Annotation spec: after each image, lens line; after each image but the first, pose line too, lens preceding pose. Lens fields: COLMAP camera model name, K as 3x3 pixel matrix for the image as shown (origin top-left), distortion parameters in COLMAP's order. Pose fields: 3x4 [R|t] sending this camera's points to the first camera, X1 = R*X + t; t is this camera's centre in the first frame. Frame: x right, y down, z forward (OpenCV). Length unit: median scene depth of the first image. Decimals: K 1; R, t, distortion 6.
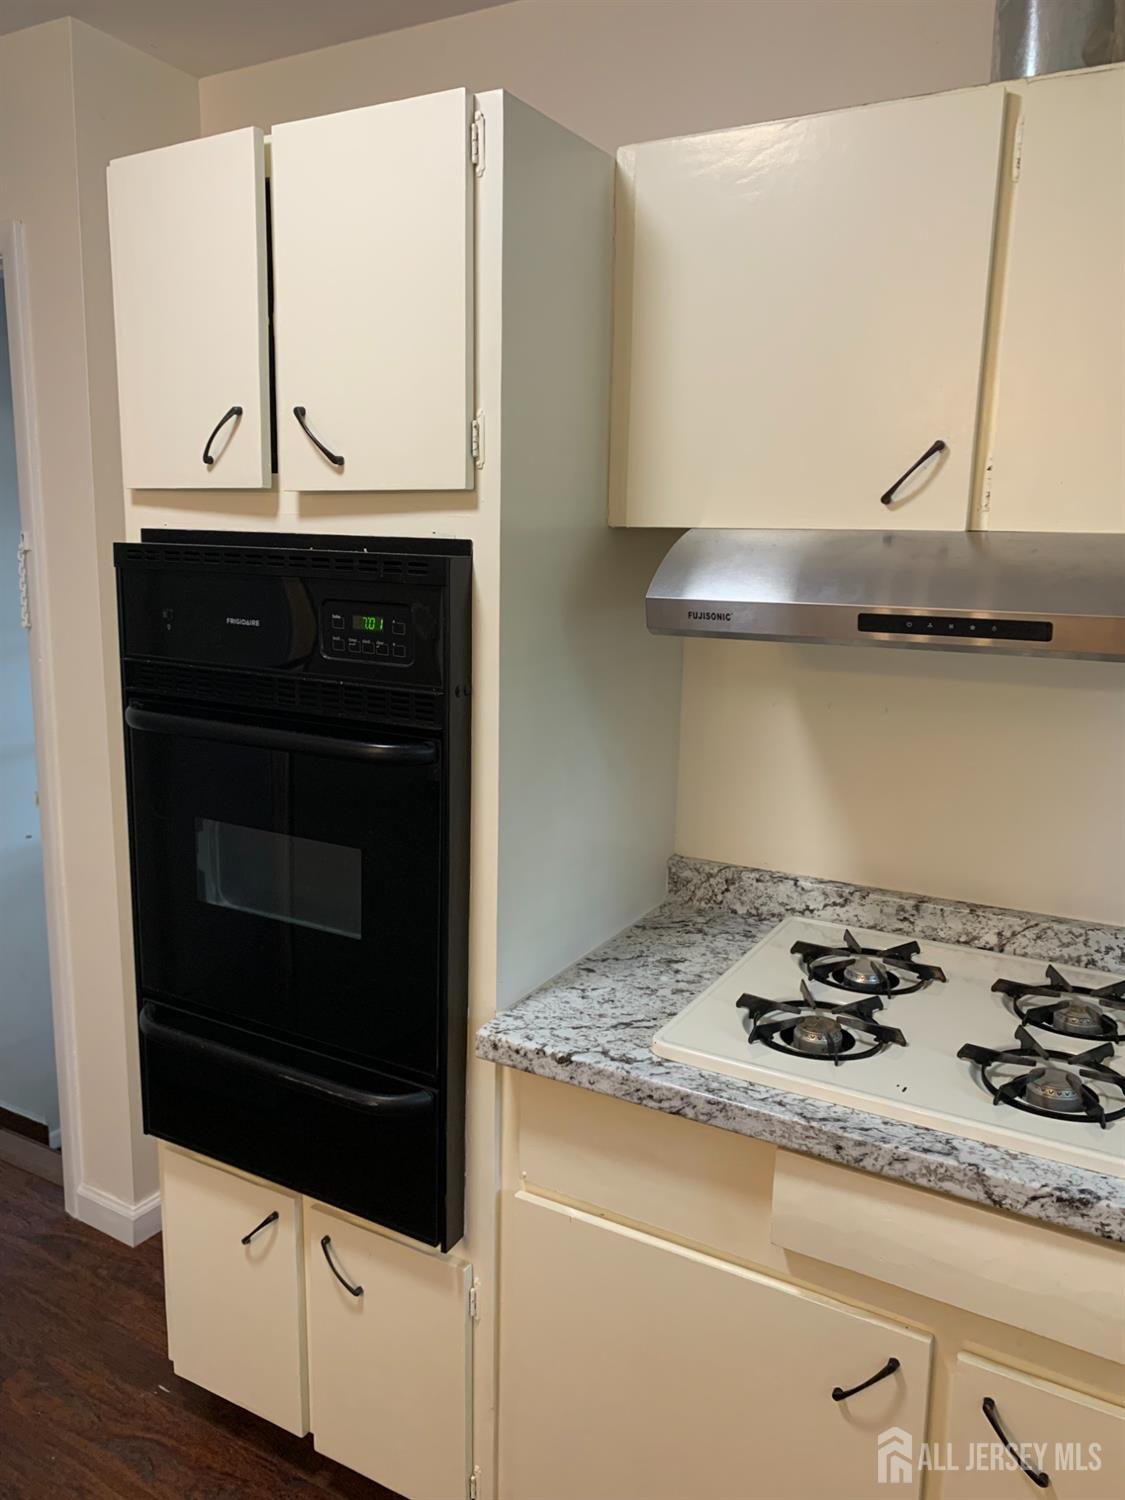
lens RADIAL K [[1156.8, 0, 560.3], [0, 1156.8, 744.0], [0, 0, 1]] dist [-0.007590, -0.007826]
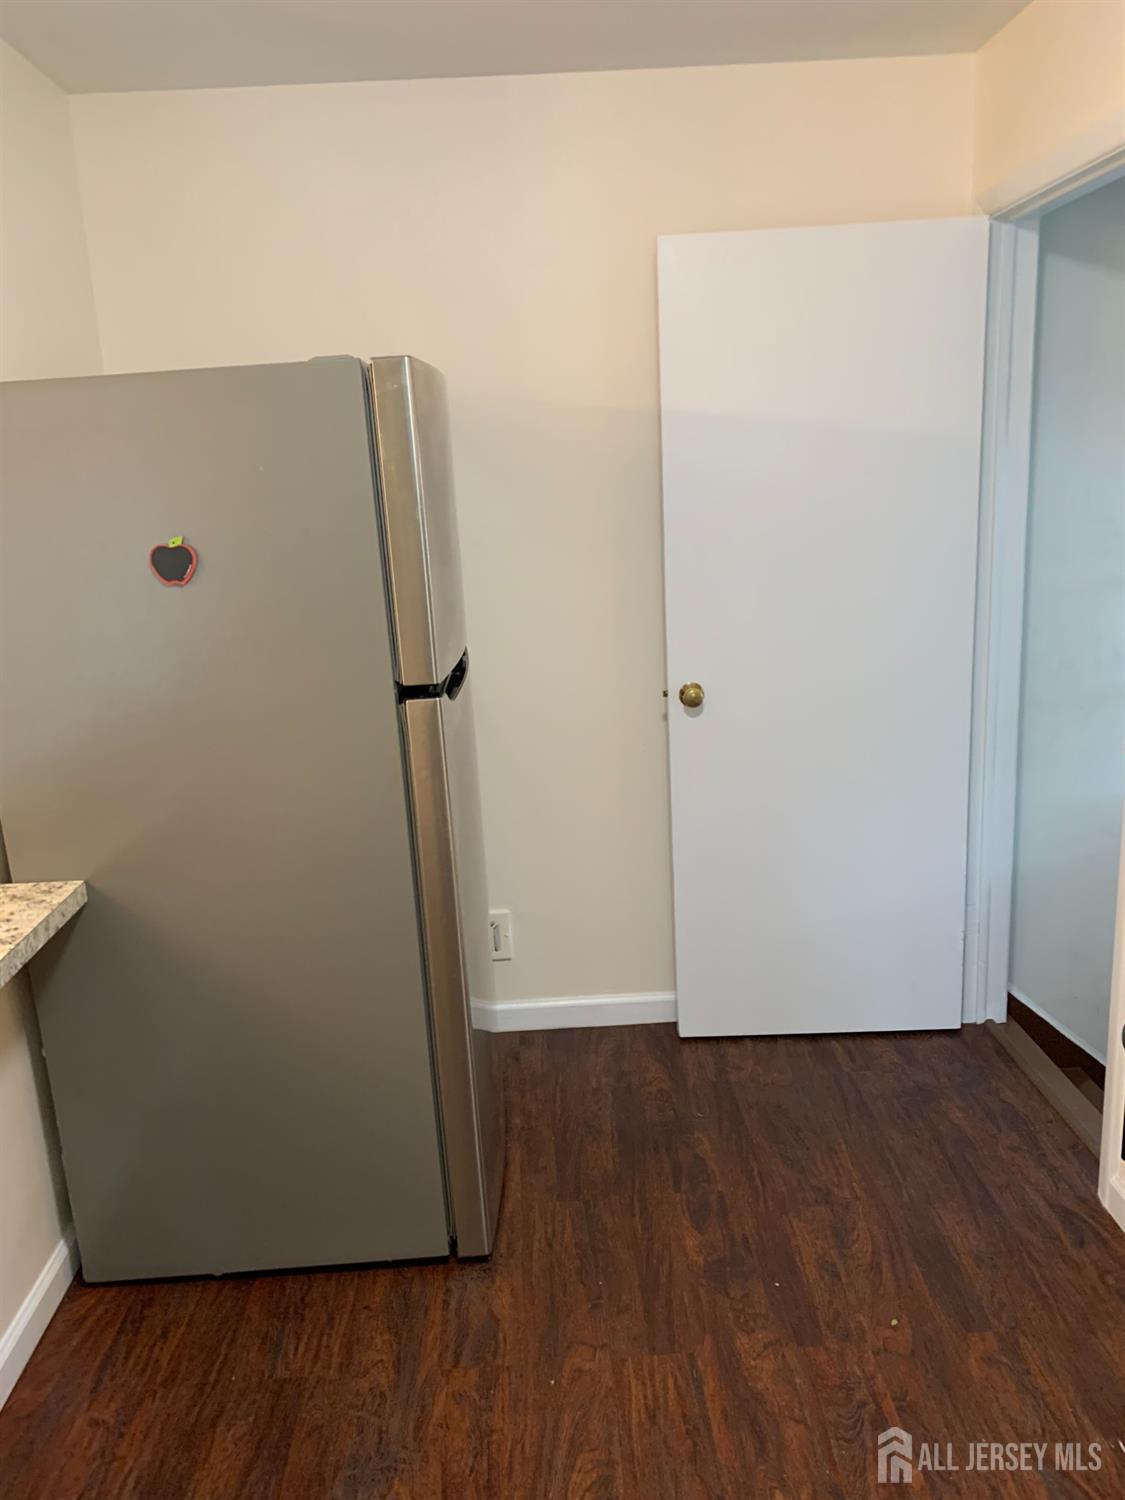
lens RADIAL K [[1156.8, 0, 560.7], [0, 1156.8, 751.2], [0, 0, 1]] dist [-0.007590, -0.007826]
pose [[0.516817, 0.168661, -0.839317, 0.045657], [-0.097223, 0.985622, 0.138195, -0.021031], [0.850557, 0.010179, 0.525784, 0.115103]]
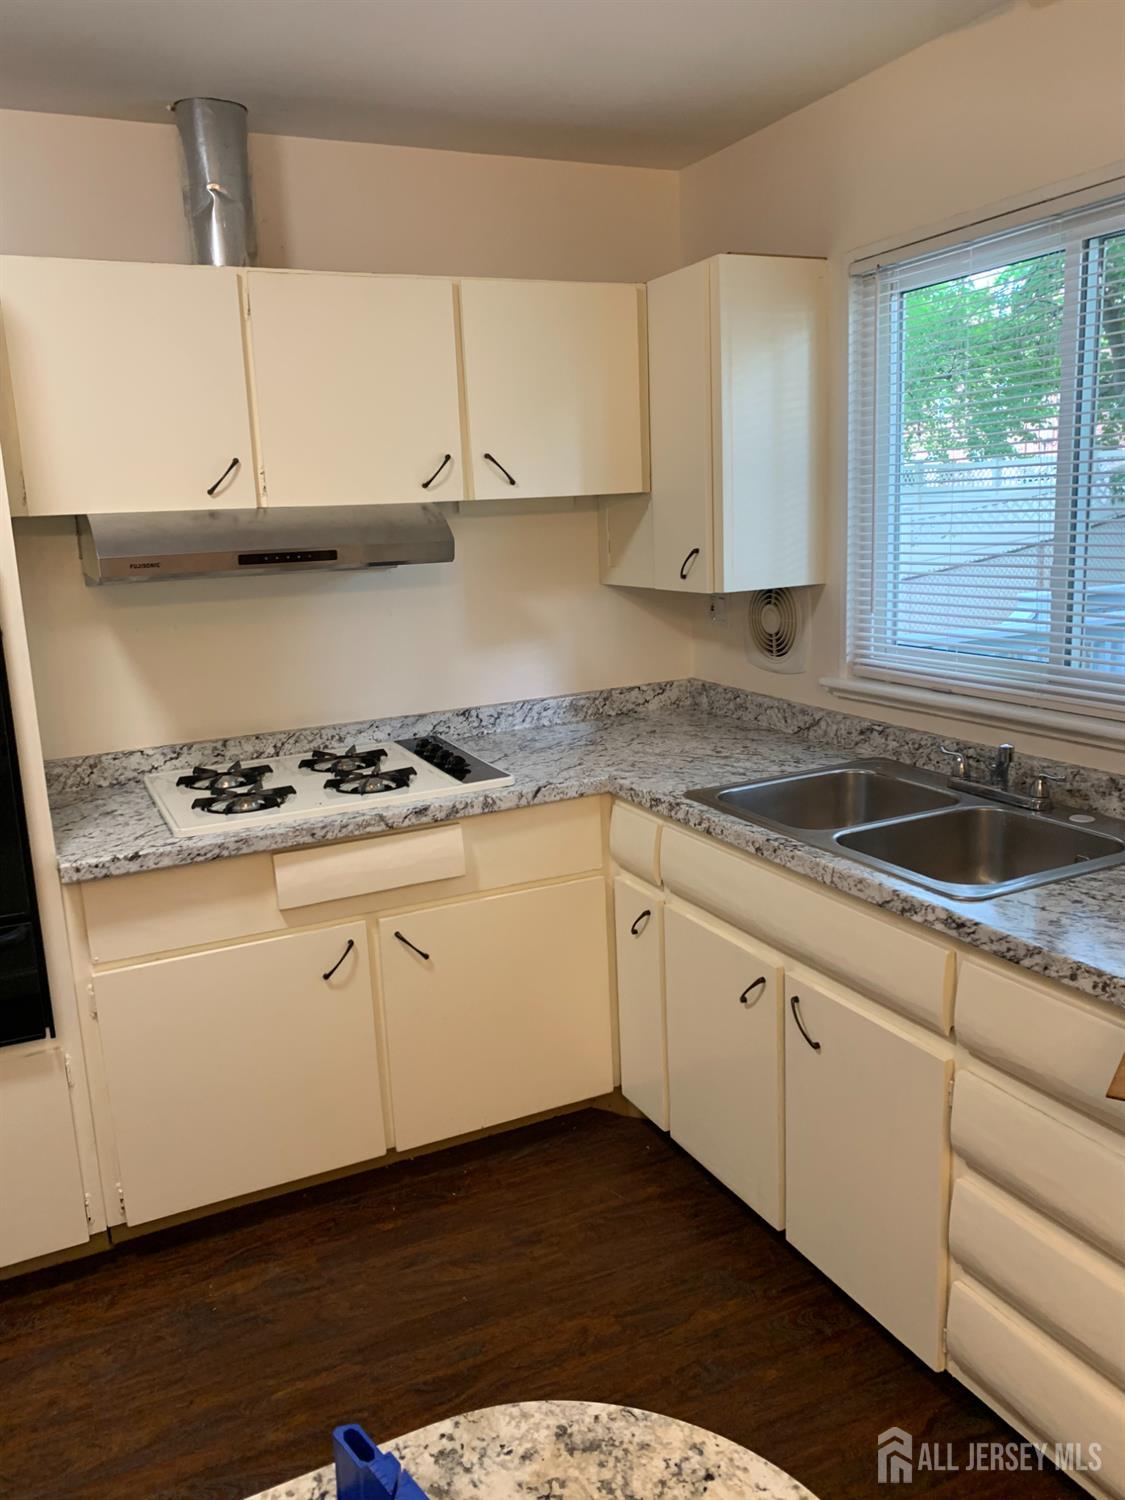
lens RADIAL K [[1156.8, 0, 560.8], [0, 1156.8, 750.8], [0, 0, 1]] dist [-0.007590, -0.007826]
pose [[0.551472, -0.211865, 0.806841, -0.915184], [0.199980, 0.972583, 0.118700, 0.064111], [-0.809868, 0.095893, 0.578721, -0.387656]]
